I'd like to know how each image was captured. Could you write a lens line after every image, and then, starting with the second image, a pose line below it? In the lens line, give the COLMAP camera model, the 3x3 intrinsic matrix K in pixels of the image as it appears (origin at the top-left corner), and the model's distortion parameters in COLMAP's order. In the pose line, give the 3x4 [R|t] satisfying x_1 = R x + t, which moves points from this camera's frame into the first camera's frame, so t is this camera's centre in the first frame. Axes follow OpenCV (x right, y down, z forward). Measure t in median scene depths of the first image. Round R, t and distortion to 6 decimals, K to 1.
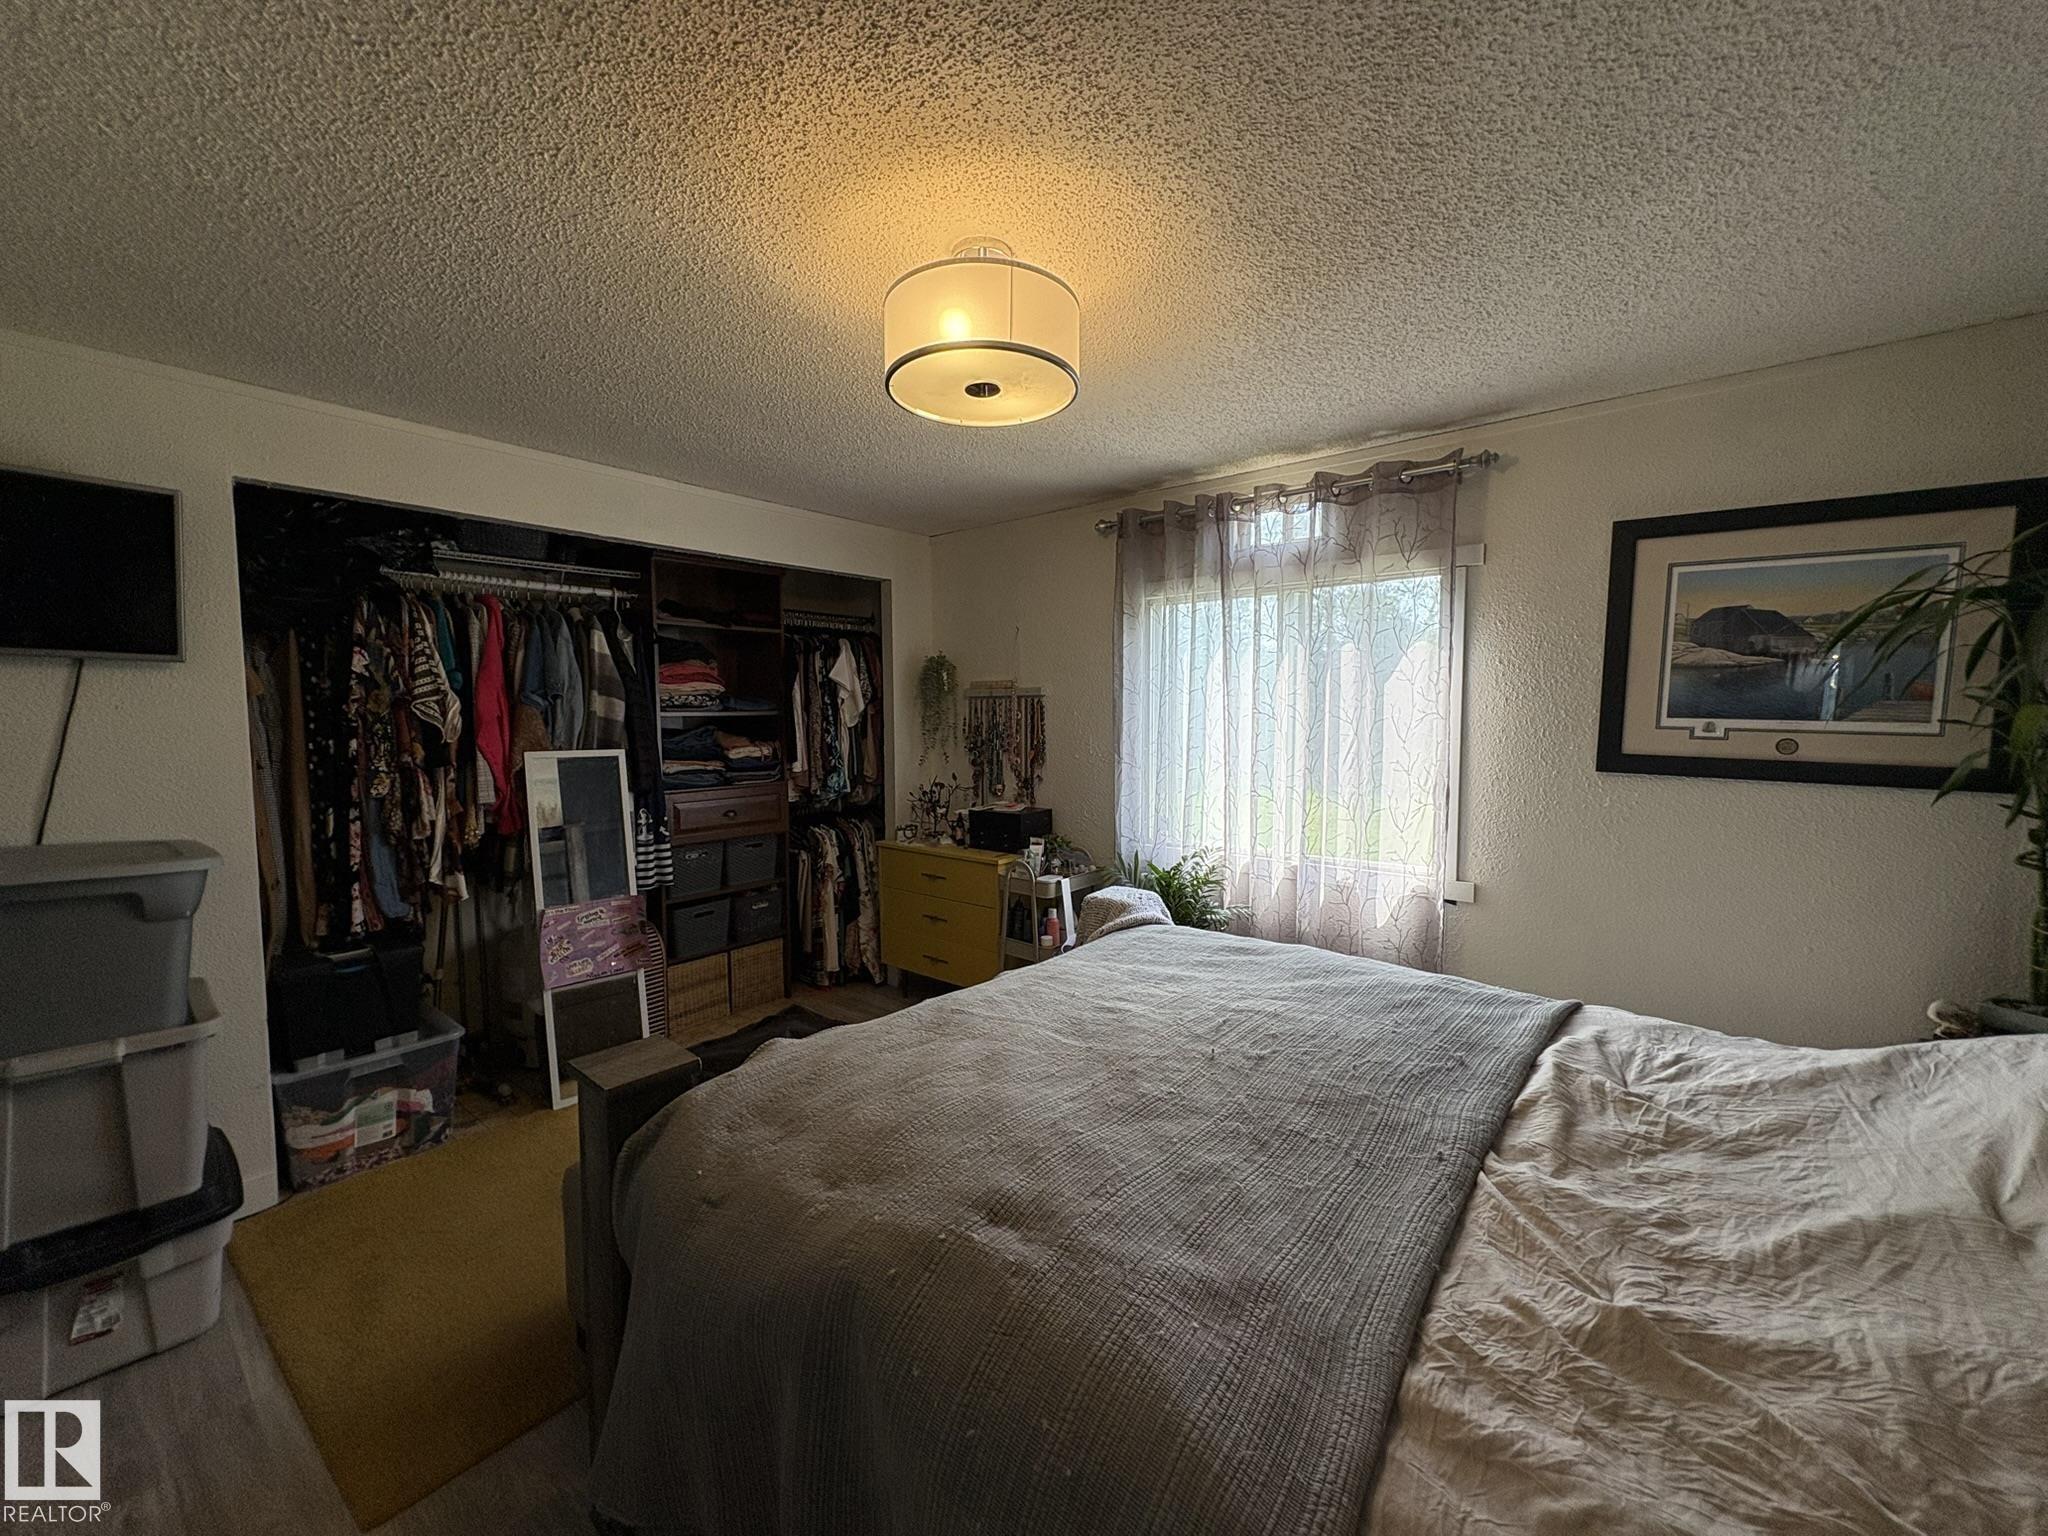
lens RADIAL K [[812.8, 0, 1026.3], [0, 812.8, 771.3], [0, 0, 1]] dist [-0.000556, 0.000406]
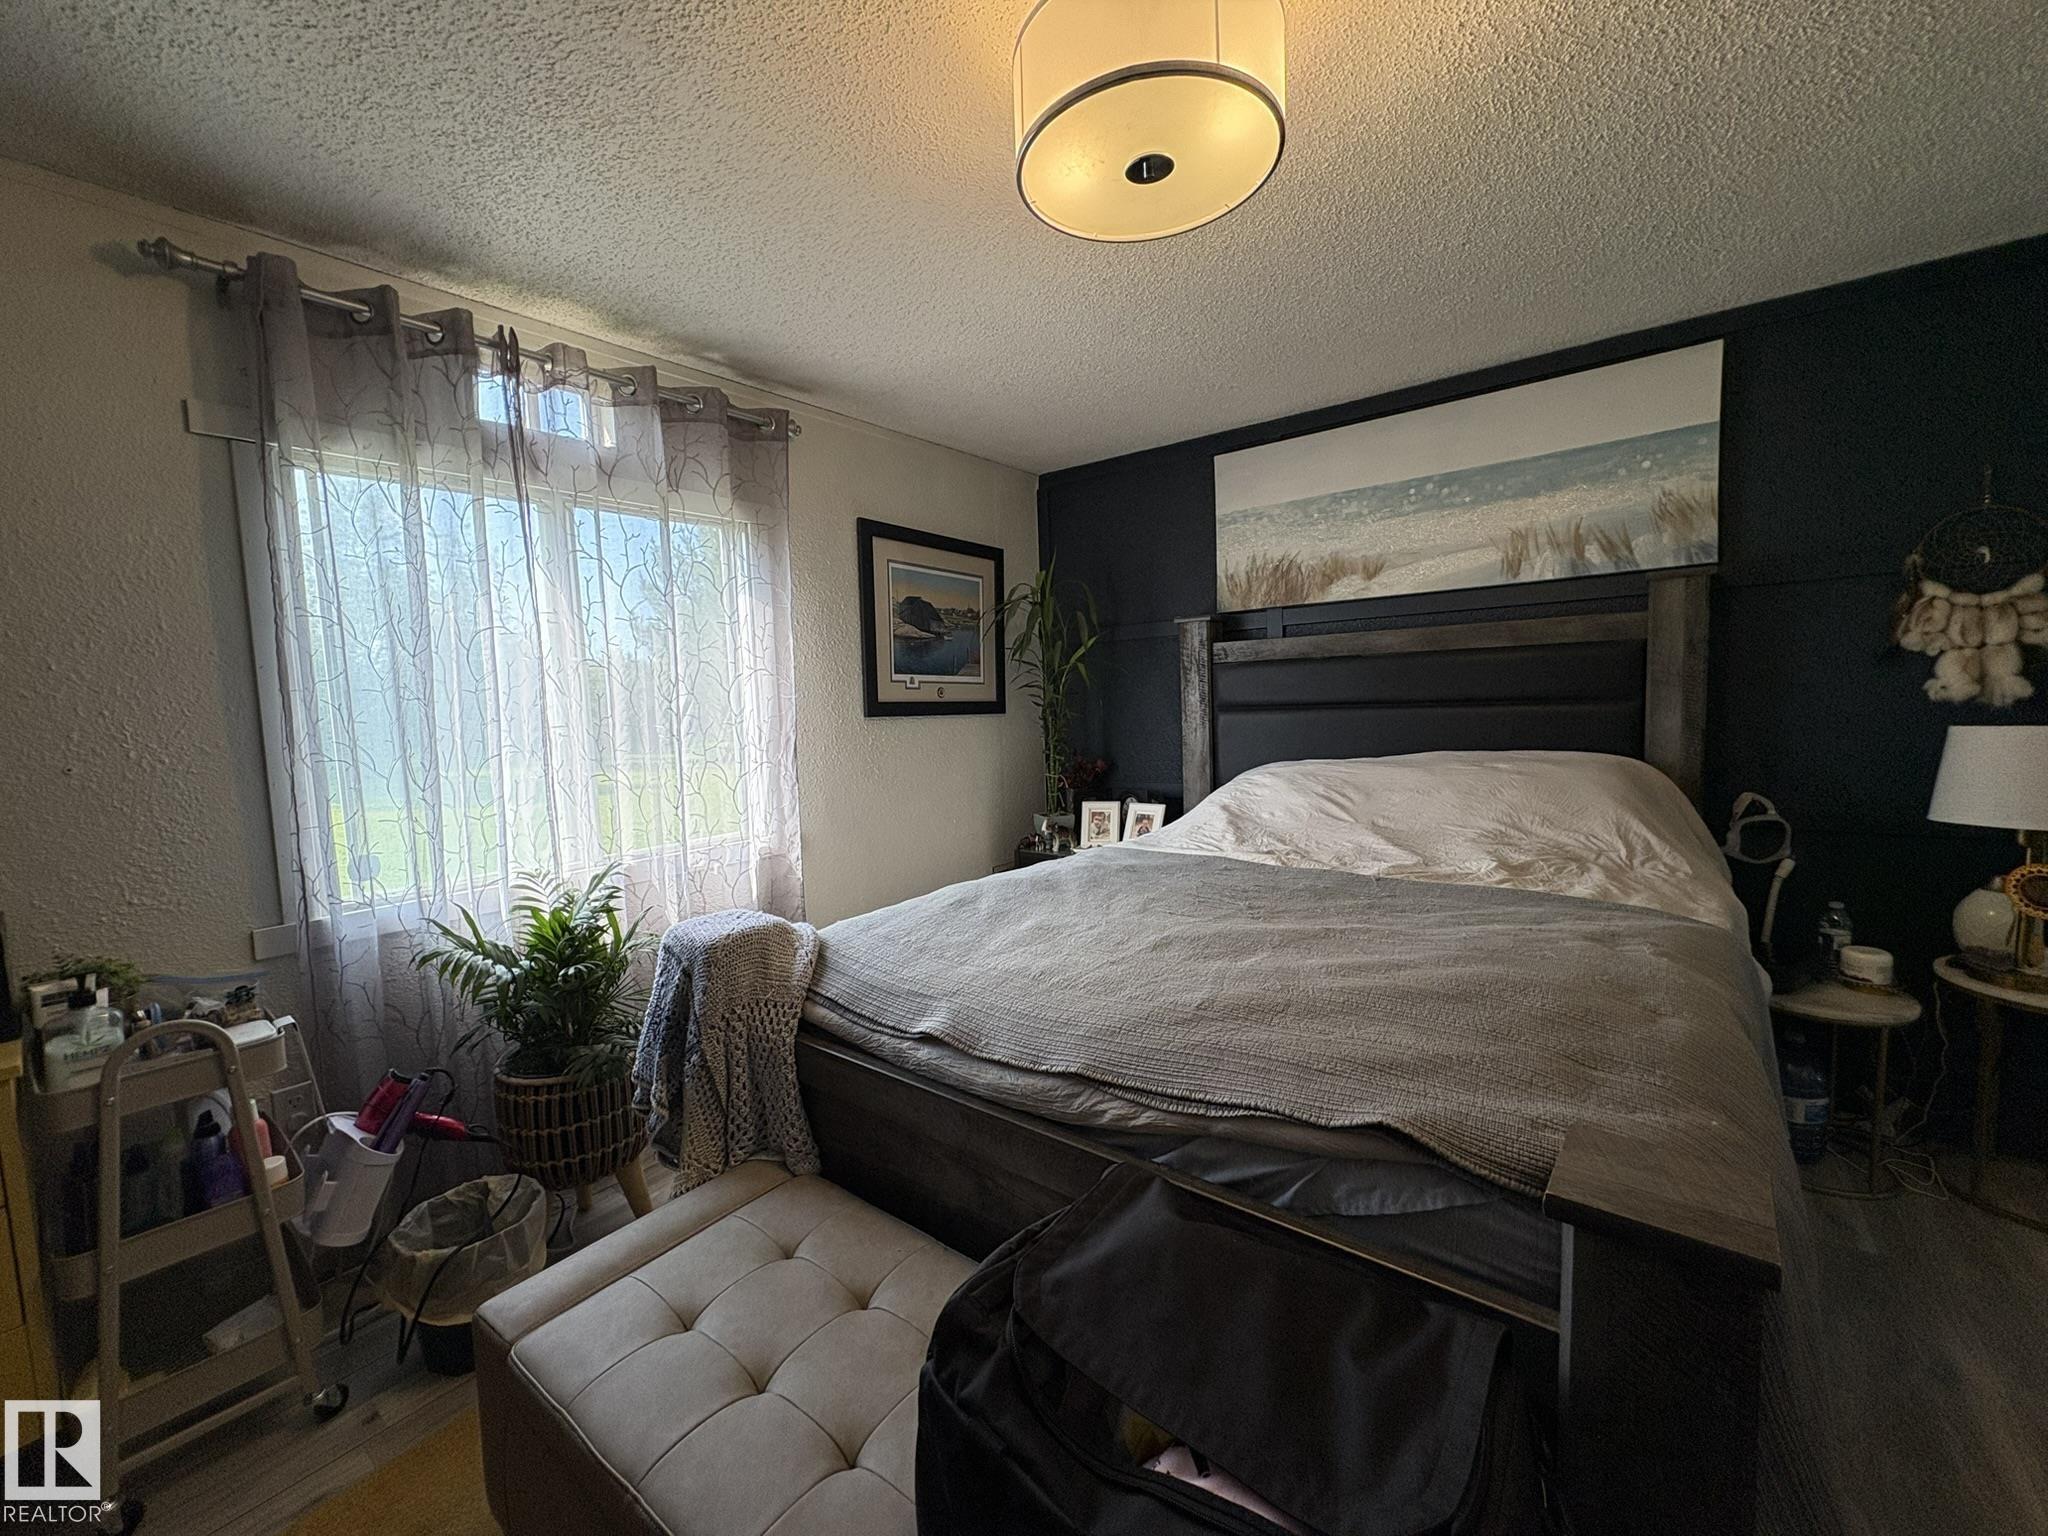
lens RADIAL K [[812.8, 0, 1025.6], [0, 812.8, 766.3], [0, 0, 1]] dist [-0.000556, 0.000406]
pose [[-0.021891, -0.079955, 0.996558, -0.575614], [0.114782, 0.990005, 0.081950, -0.000118], [-0.993150, 0.116181, -0.012495, 0.825452]]
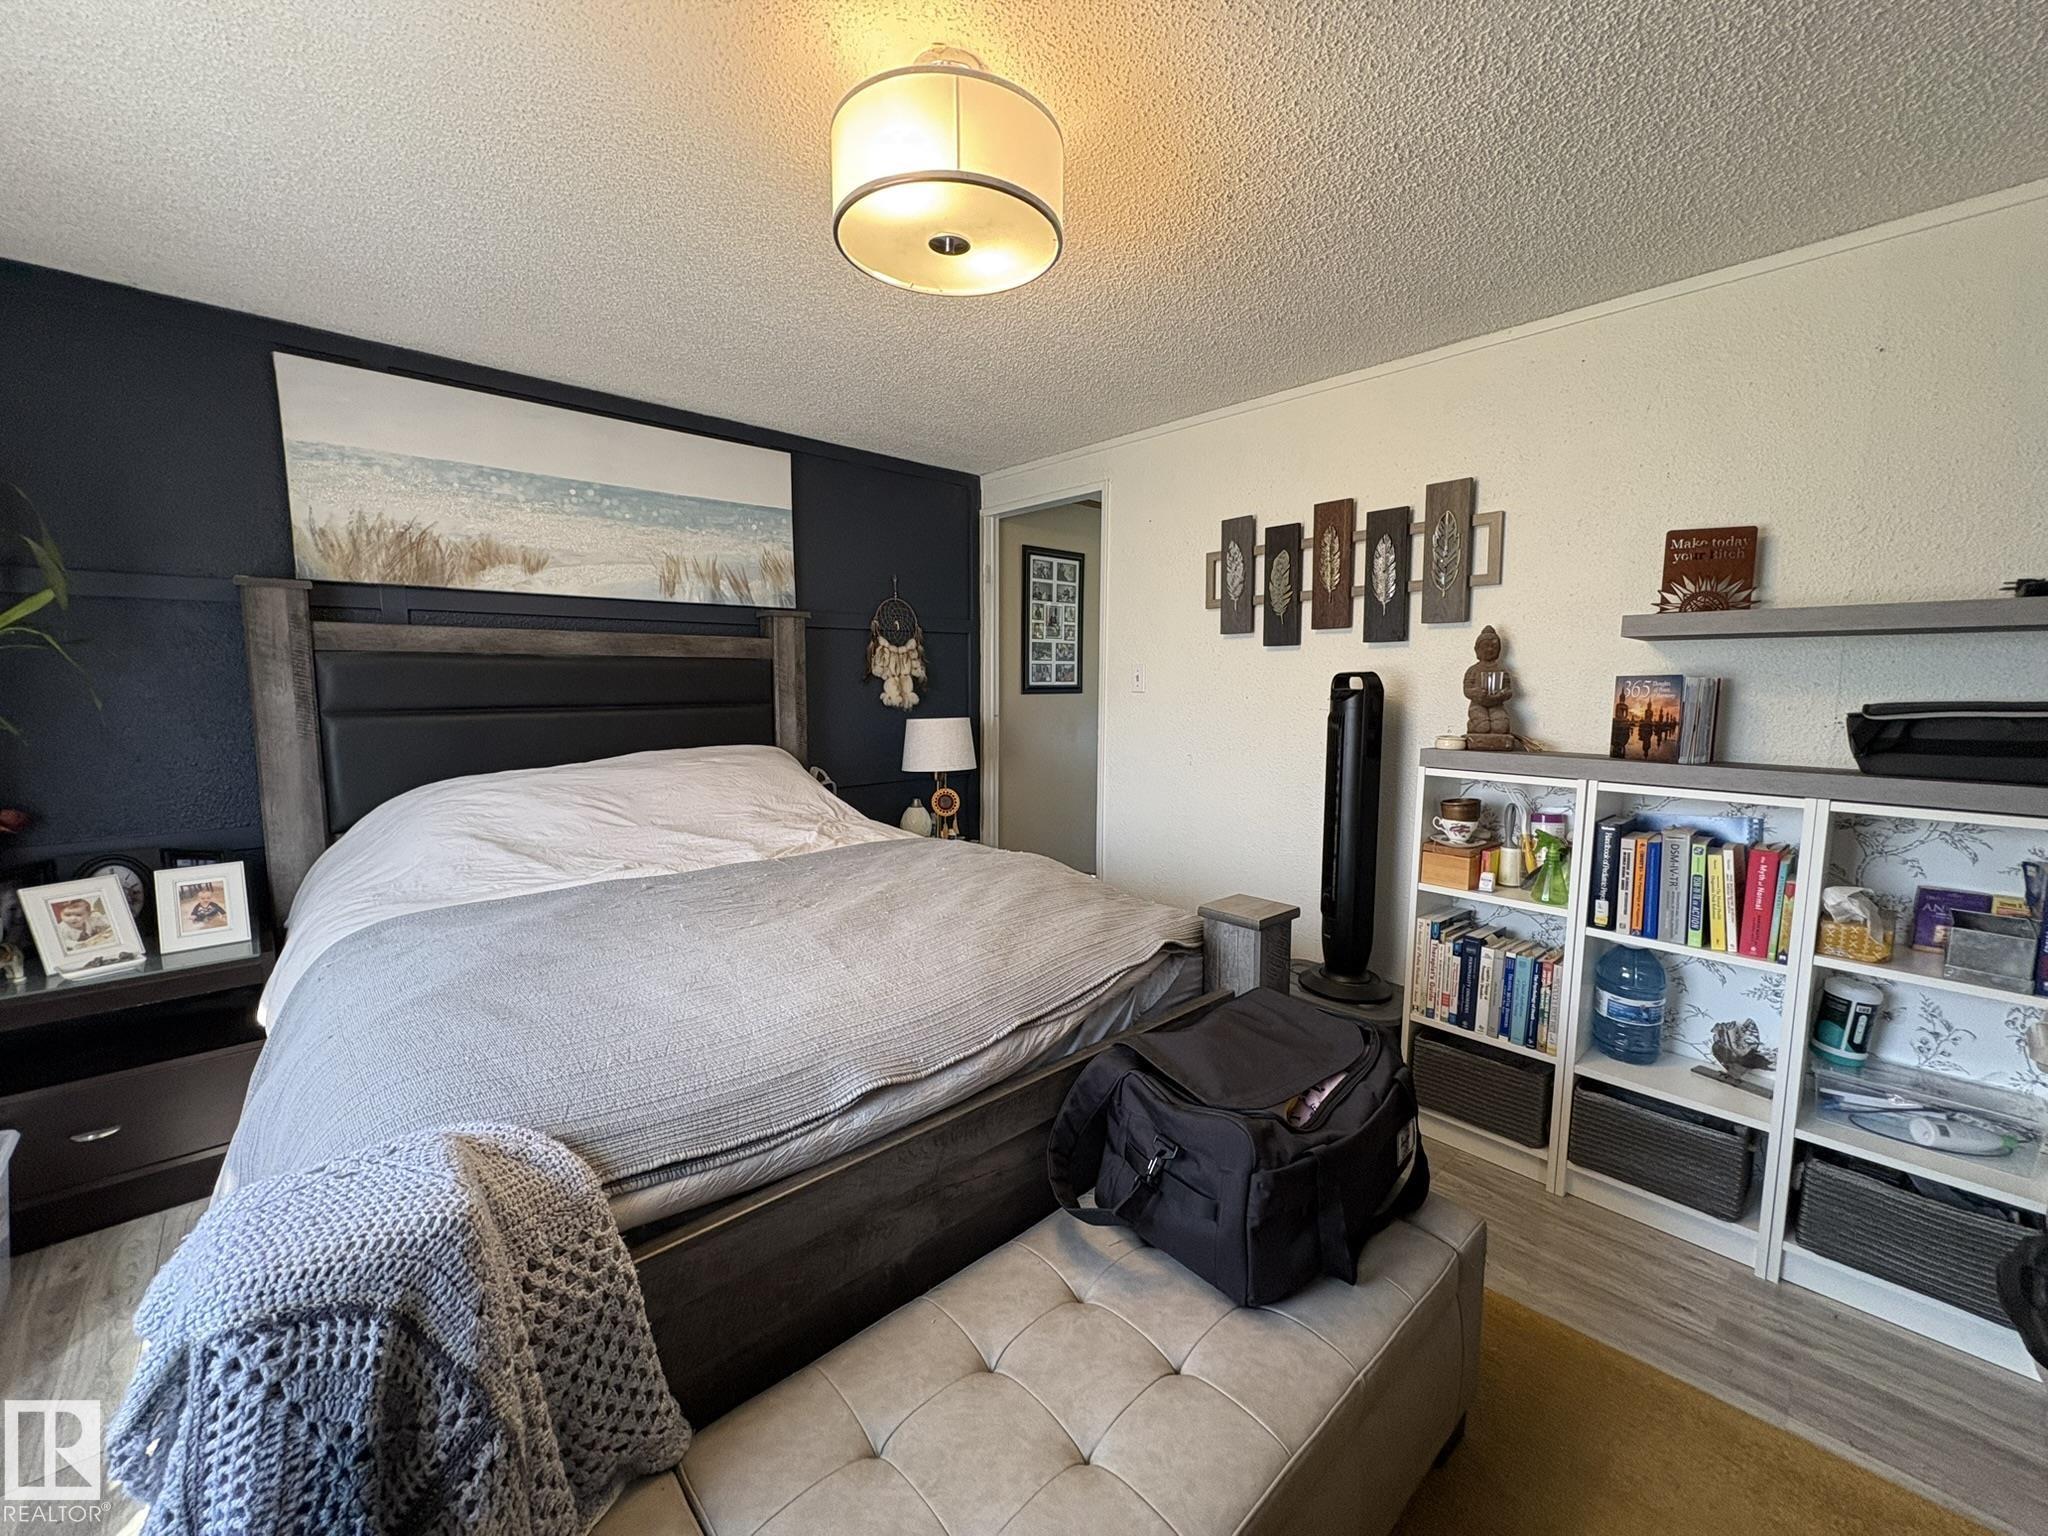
lens RADIAL K [[812.8, 0, 1023.2], [0, 812.8, 769.8], [0, 0, 1]] dist [-0.000556, 0.000406]
pose [[-0.990182, -0.013825, 0.139098, -0.180532], [0.013081, 0.981566, 0.190675, -0.057980], [-0.139170, 0.190622, -0.971748, 1.332305]]
